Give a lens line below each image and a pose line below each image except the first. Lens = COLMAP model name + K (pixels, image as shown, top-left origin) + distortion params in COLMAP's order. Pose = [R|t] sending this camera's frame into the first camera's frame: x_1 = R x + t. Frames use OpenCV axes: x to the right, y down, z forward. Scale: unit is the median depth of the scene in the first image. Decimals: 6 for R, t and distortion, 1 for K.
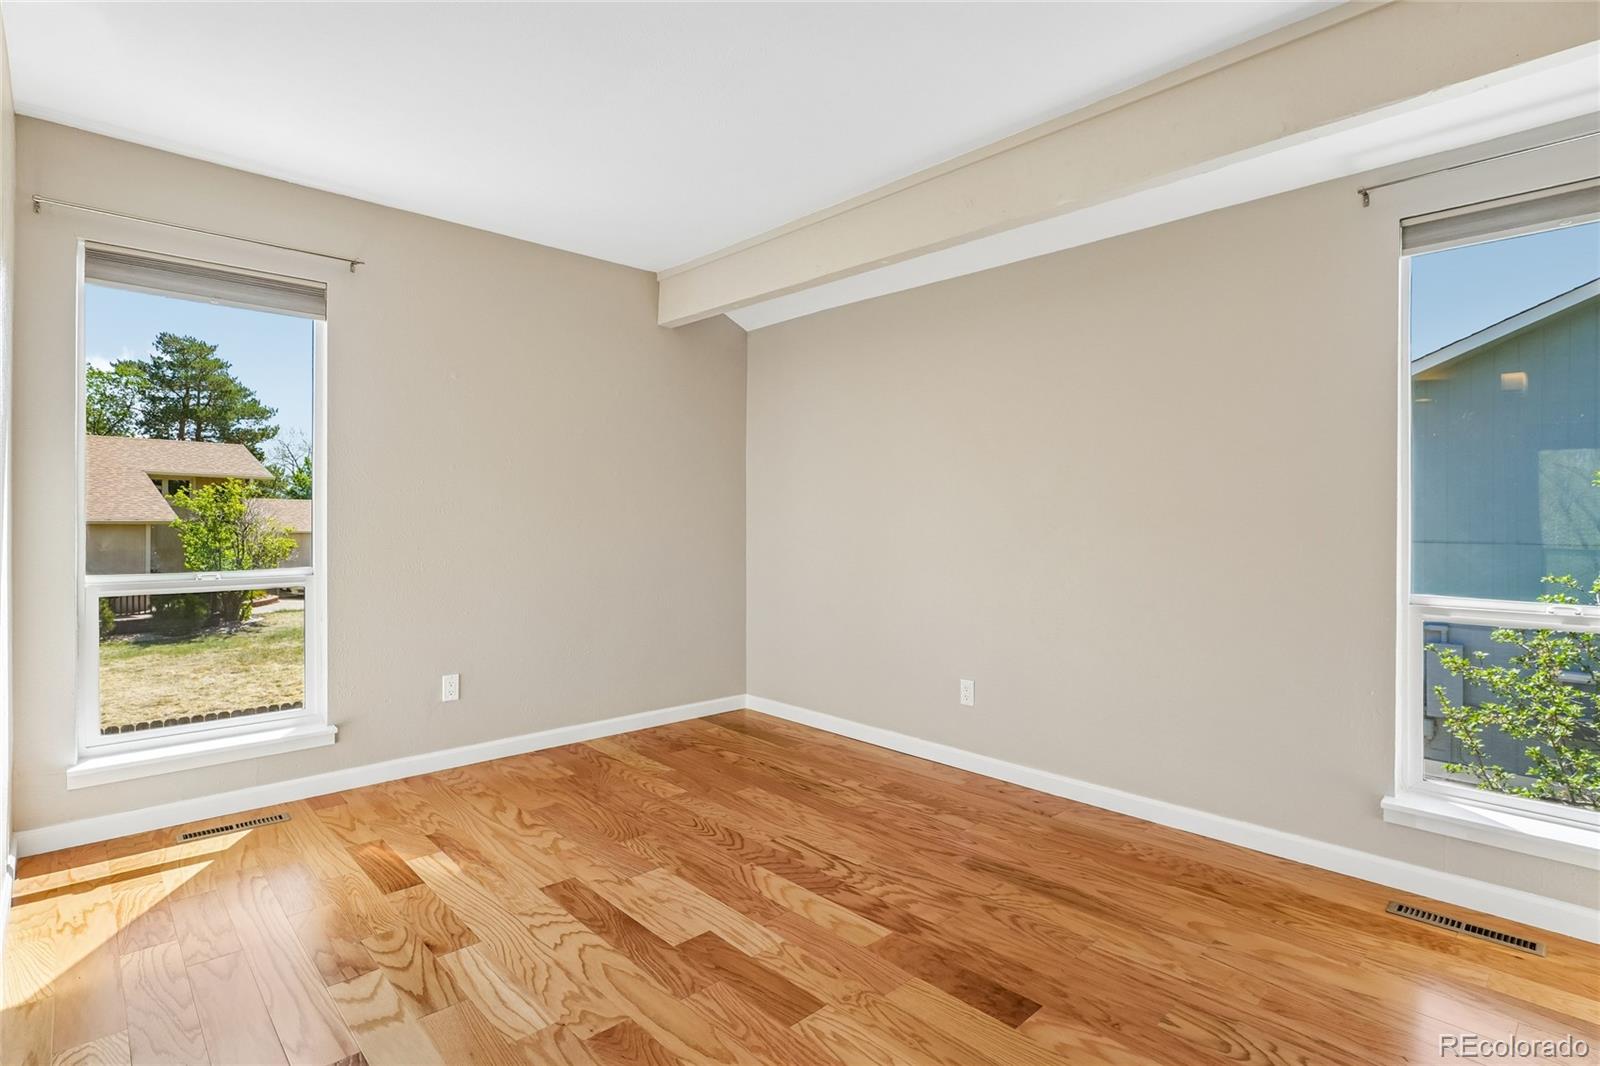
lens RADIAL K [[784.0, 0, 805.3], [0, 784.0, 533.3], [0, 0, 1]] dist [-0.030417, 0.007451]
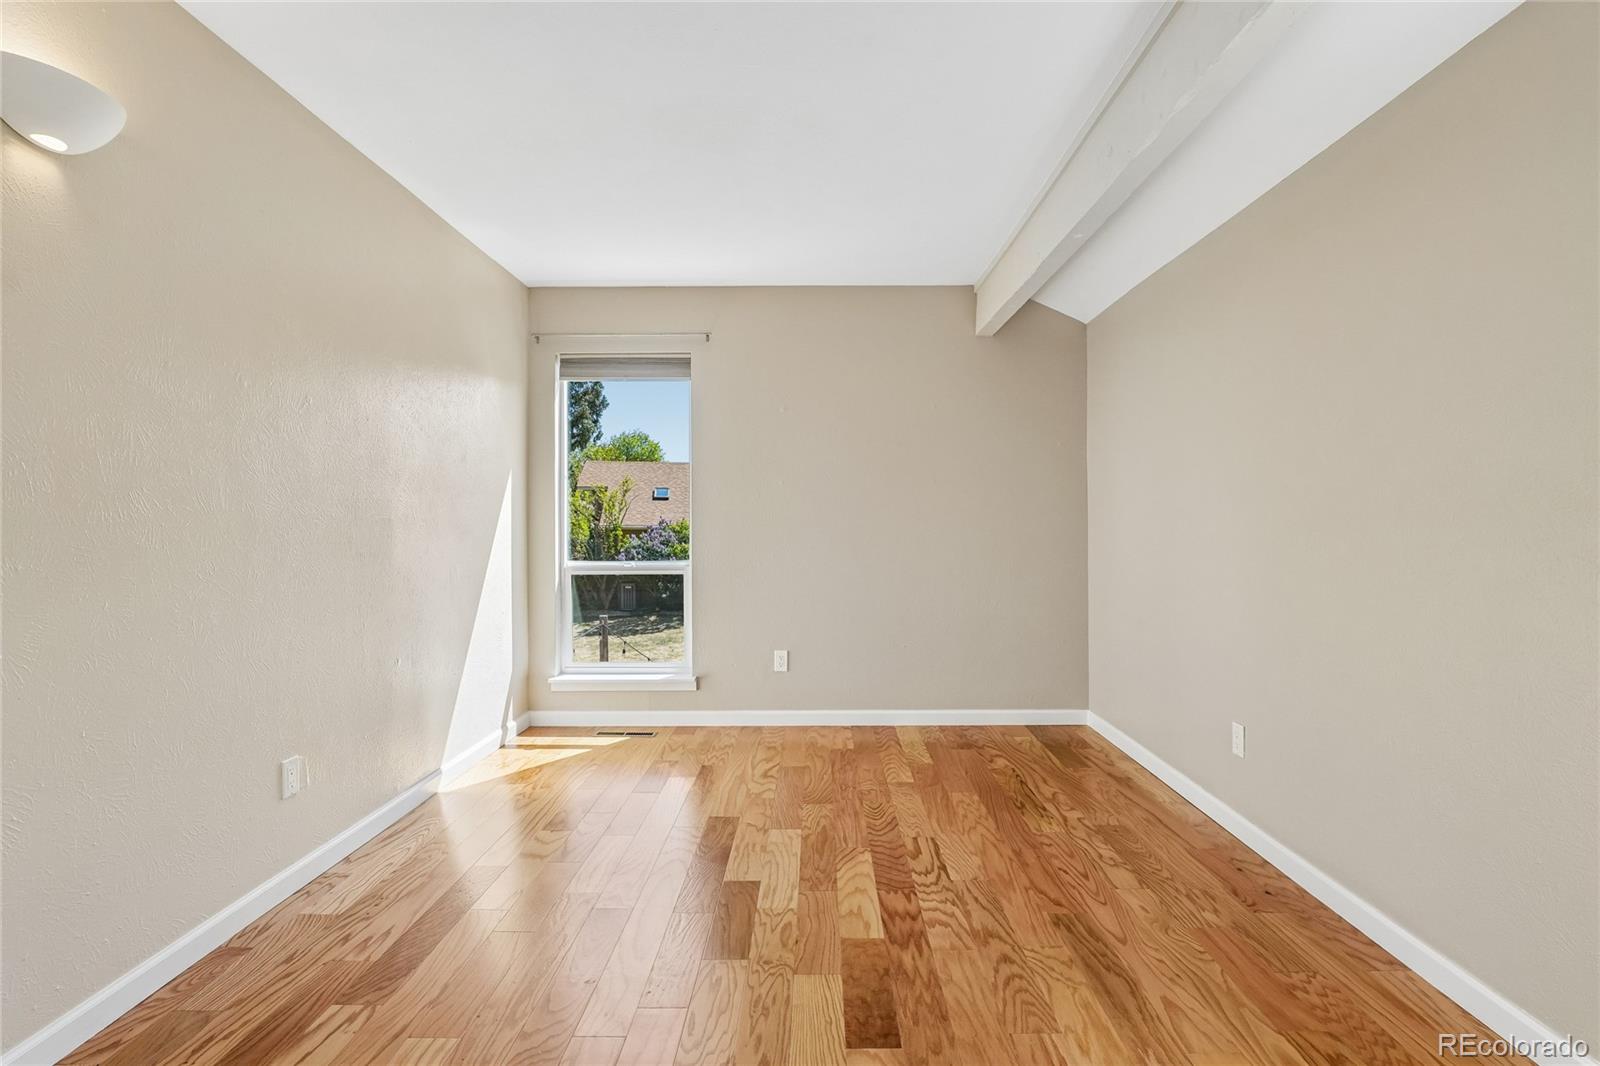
lens RADIAL K [[784.0, 0, 805.3], [0, 784.0, 533.3], [0, 0, 1]] dist [-0.030417, 0.007451]
pose [[0.723855, 0.003003, -0.689946, 0.537080], [-0.006215, 0.999978, -0.002168, -0.002683], [0.689925, 0.005857, 0.723858, 0.151840]]
